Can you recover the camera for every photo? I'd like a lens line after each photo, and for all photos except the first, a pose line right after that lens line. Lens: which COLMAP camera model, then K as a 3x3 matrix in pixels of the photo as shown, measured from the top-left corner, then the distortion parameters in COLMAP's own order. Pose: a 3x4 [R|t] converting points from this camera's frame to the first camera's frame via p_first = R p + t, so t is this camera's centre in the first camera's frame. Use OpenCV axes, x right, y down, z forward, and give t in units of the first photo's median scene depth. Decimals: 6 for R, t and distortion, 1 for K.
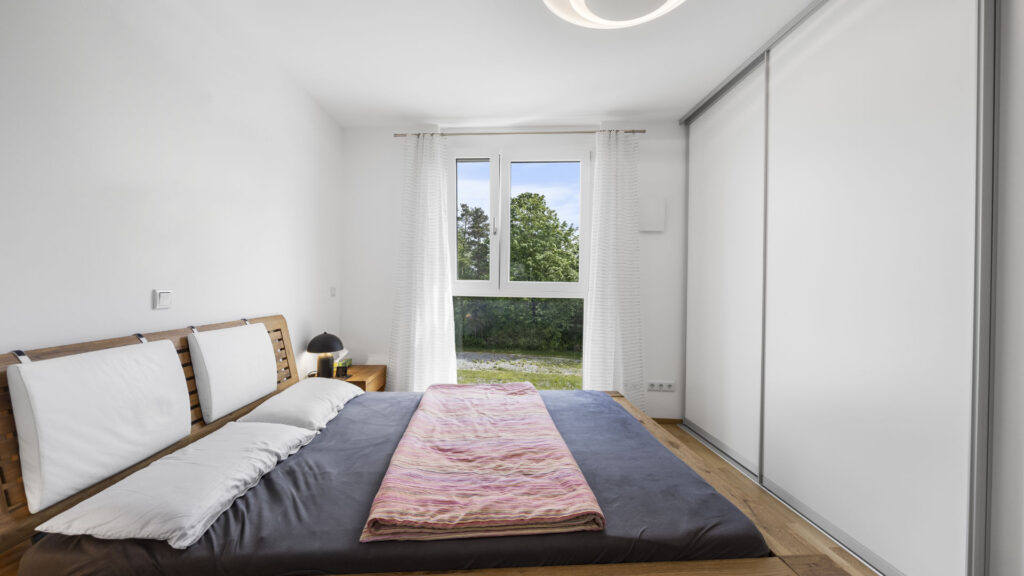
lens RADIAL K [[386.4, 0, 512.0], [0, 386.4, 288.0], [0, 0, 1]] dist [-0.001584, -0.000098]
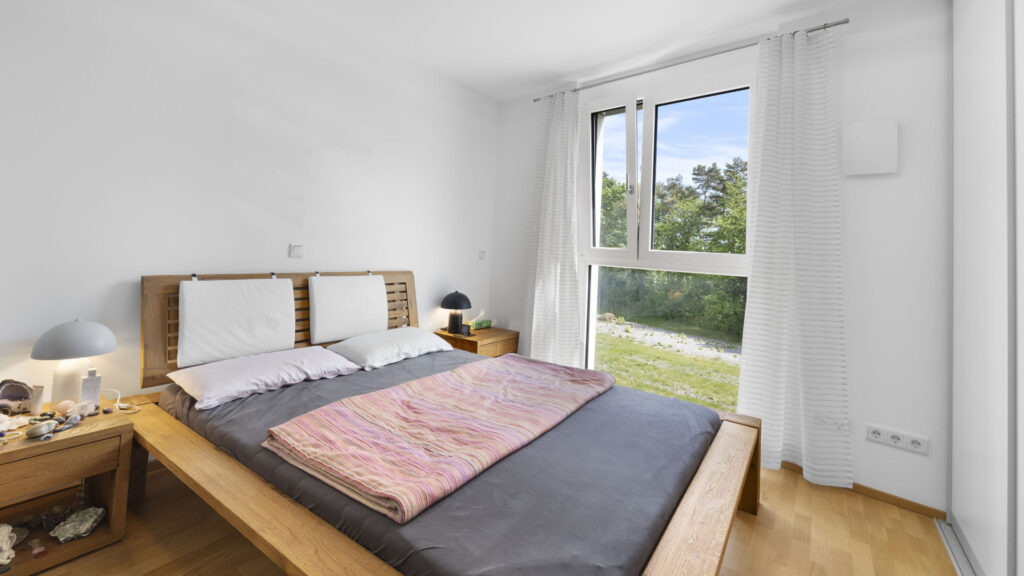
lens RADIAL K [[430.9, 0, 511.9], [0, 430.9, 229.0], [0, 0, 1]] dist [-0.001184, -0.000066]
pose [[0.778547, -0.004083, -0.627573, 0.759123], [-0.042579, 0.997331, -0.059312, 0.009416], [0.626140, 0.072899, 0.776295, 0.261745]]
